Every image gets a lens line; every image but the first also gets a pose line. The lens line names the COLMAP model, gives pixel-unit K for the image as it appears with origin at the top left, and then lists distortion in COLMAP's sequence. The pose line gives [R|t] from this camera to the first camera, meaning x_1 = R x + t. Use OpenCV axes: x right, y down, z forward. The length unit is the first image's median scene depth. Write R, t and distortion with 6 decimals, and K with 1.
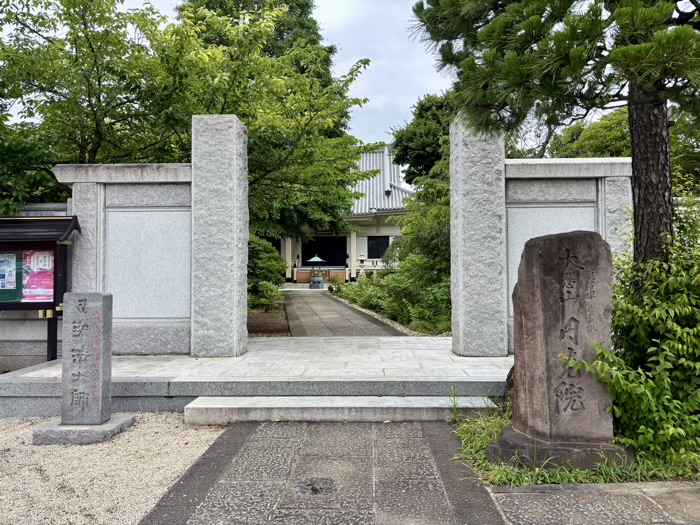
lens RADIAL K [[527.7, 0, 351.7], [0, 527.7, 262.5], [0, 0, 1]] dist [0.046834, -0.002609]
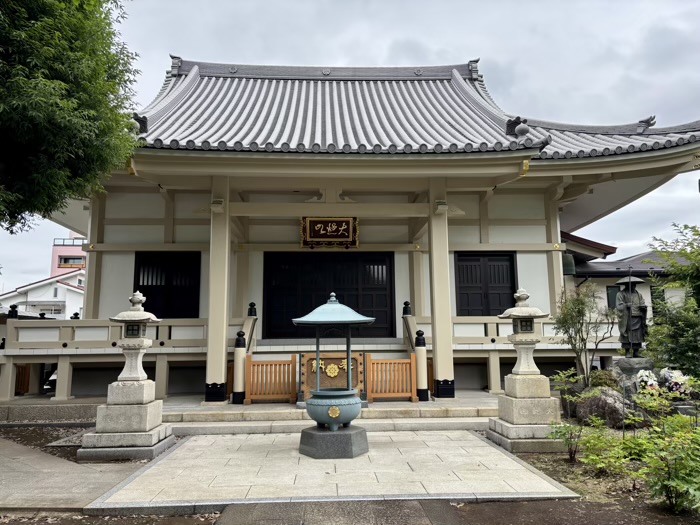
lens RADIAL K [[527.7, 0, 351.6], [0, 527.7, 261.8], [0, 0, 1]] dist [0.046834, -0.002609]
pose [[0.996246, 0.010235, 0.085961, -0.074415], [0.000542, 0.992229, -0.124427, 0.000207], [-0.086567, 0.124006, 0.988498, 0.725532]]
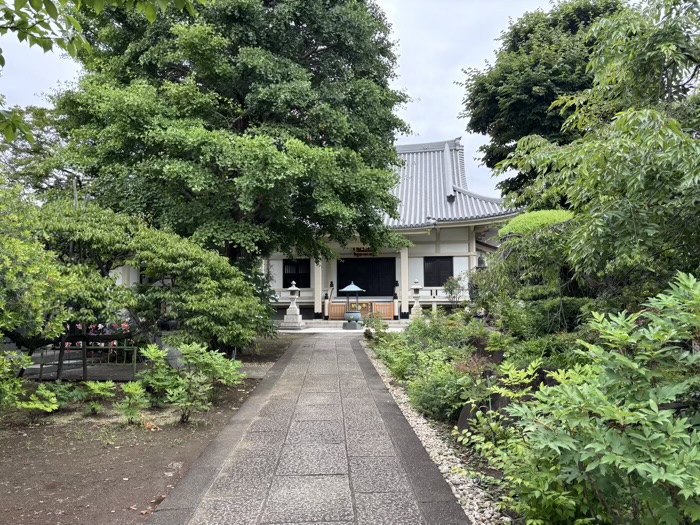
lens RADIAL K [[527.7, 0, 349.0], [0, 527.7, 262.9], [0, 0, 1]] dist [0.046834, -0.002609]
pose [[0.994275, -0.007613, -0.106579, 0.004756], [0.002314, 0.998759, -0.049752, -0.004082], [0.106825, 0.049221, 0.993059, 0.262997]]
